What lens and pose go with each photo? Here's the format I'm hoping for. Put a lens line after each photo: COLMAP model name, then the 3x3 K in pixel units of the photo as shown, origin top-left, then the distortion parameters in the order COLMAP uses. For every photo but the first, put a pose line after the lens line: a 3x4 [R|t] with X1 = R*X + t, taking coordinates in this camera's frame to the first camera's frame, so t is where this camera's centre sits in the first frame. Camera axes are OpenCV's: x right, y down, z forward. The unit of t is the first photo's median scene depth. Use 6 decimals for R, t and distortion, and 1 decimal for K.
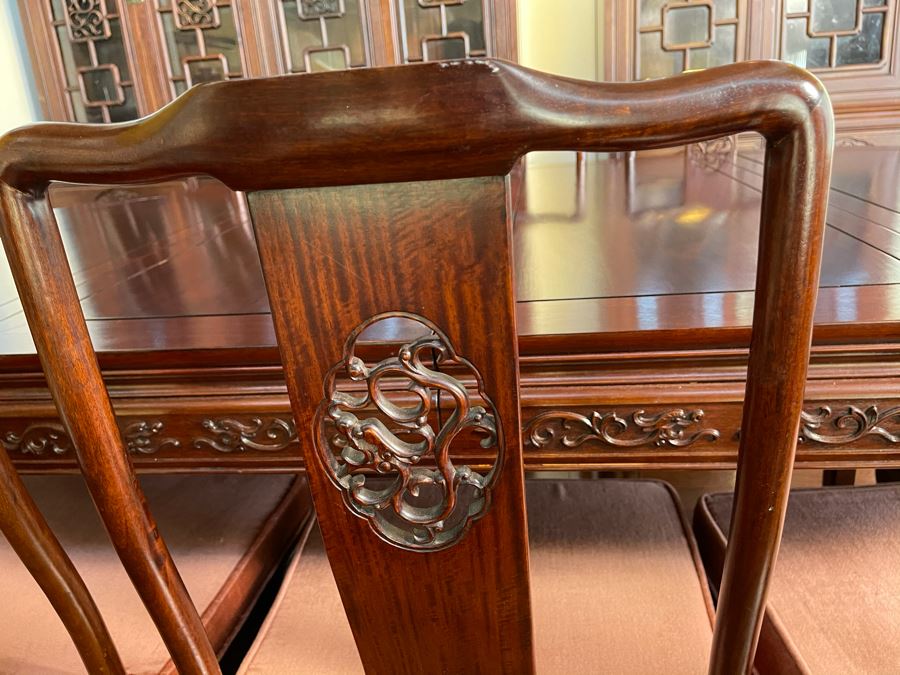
lens RADIAL K [[688.4, 0, 448.7], [0, 688.4, 336.6], [0, 0, 1]] dist [0.063825, -0.105069]
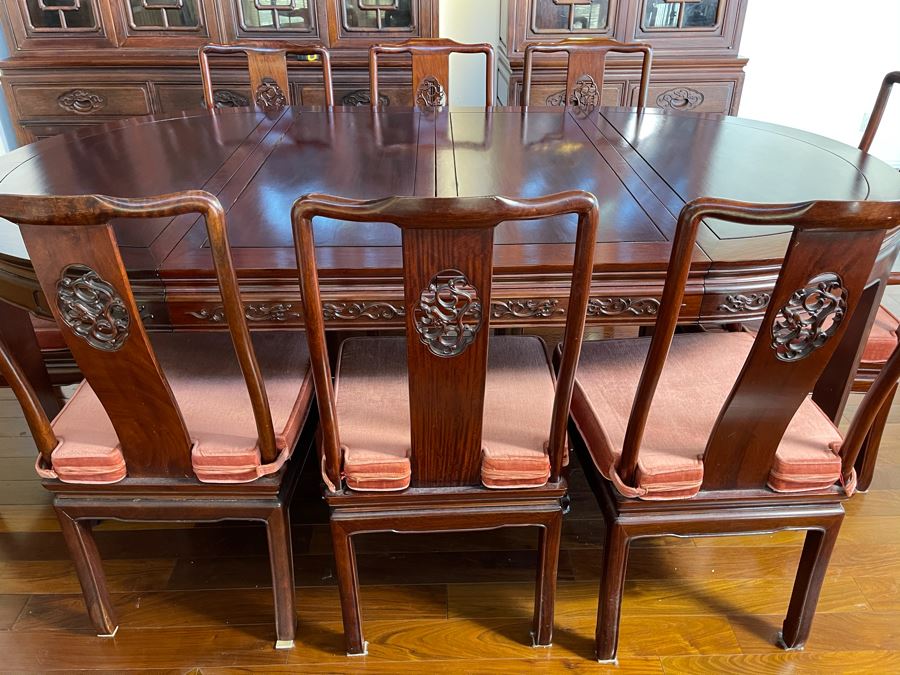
lens RADIAL K [[679.0, 0, 449.6], [0, 679.0, 334.1], [0, 0, 1]] dist [0.084727, -0.110981]
pose [[0.985904, -0.006007, 0.167202, -0.343252], [-0.024055, 0.983883, 0.177186, -0.167577], [-0.165572, -0.178711, 0.969870, -1.089307]]
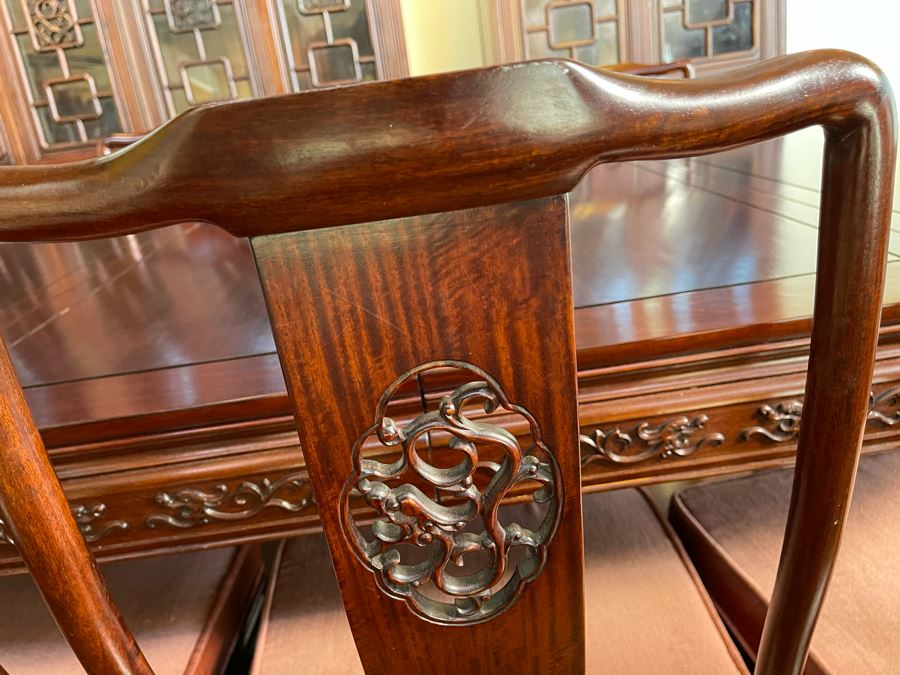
lens RADIAL K [[690.8, 0, 450.1], [0, 690.8, 334.3], [0, 0, 1]] dist [0.062886, -0.105891]
pose [[0.983441, -0.104325, 0.148191, -0.116664], [0.106006, 0.994359, -0.003472, -0.040794], [-0.146993, 0.019124, 0.988953, 0.098664]]
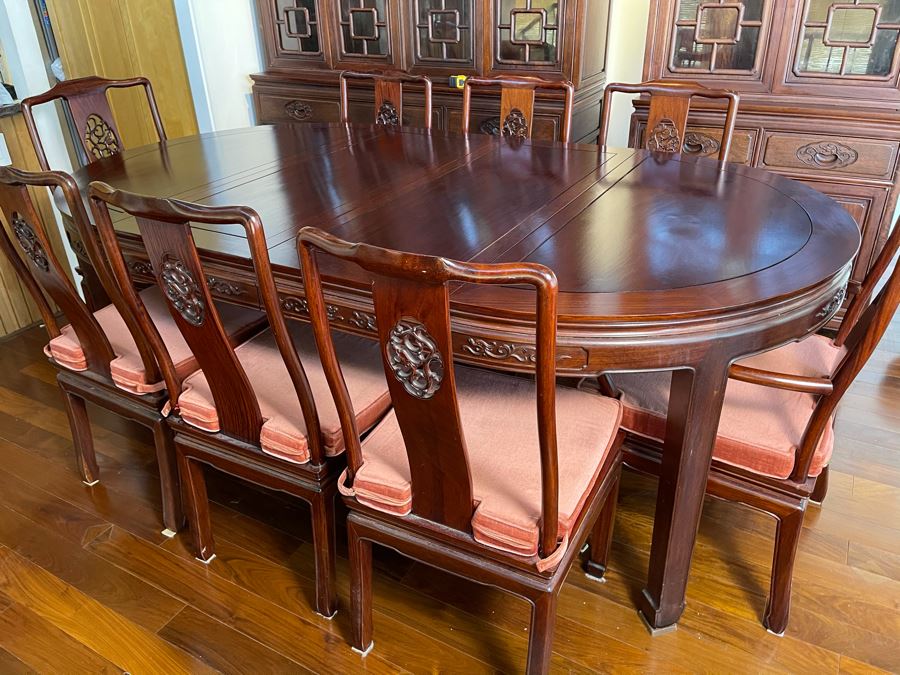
lens RADIAL K [[679.7, 0, 451.0], [0, 679.7, 335.8], [0, 0, 1]] dist [0.081690, -0.106592]
pose [[0.925228, 0.226307, -0.304530, 1.559769], [-0.170596, 0.965064, 0.198866, -0.363378], [0.338896, -0.132045, 0.931512, -1.198656]]
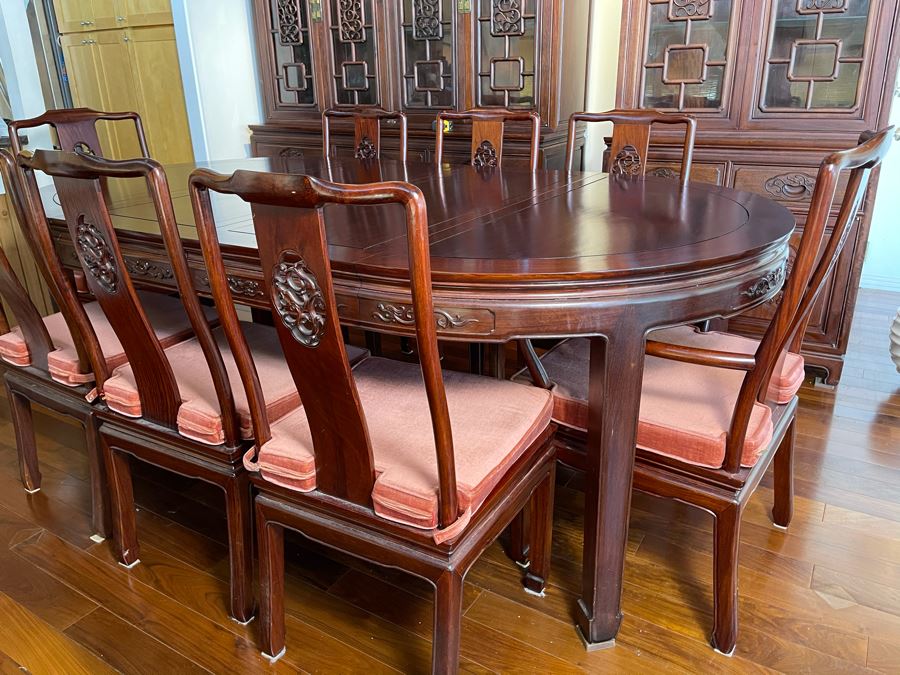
lens RADIAL K [[679.7, 0, 451.0], [0, 679.7, 335.8], [0, 0, 1]] dist [0.081690, -0.106592]
pose [[0.908949, 0.204770, -0.363154, 1.969846], [-0.186509, 0.978763, 0.085072, -0.044806], [0.372862, -0.009595, 0.927837, -1.037327]]
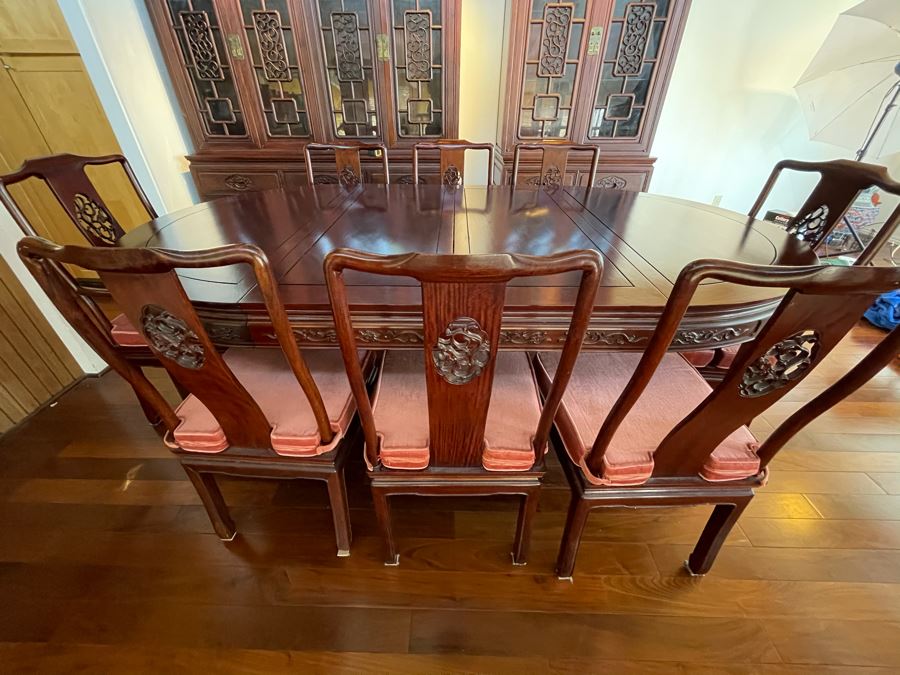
lens RADIAL K [[361.1, 0, 444.1], [0, 361.1, 338.8], [0, 0, 1]] dist [-0.000457, 0.000211]
pose [[0.991847, 0.009453, 0.127085, -0.238886], [-0.040418, 0.969093, 0.243364, -0.212147], [-0.120856, -0.246516, 0.961573, -0.375941]]
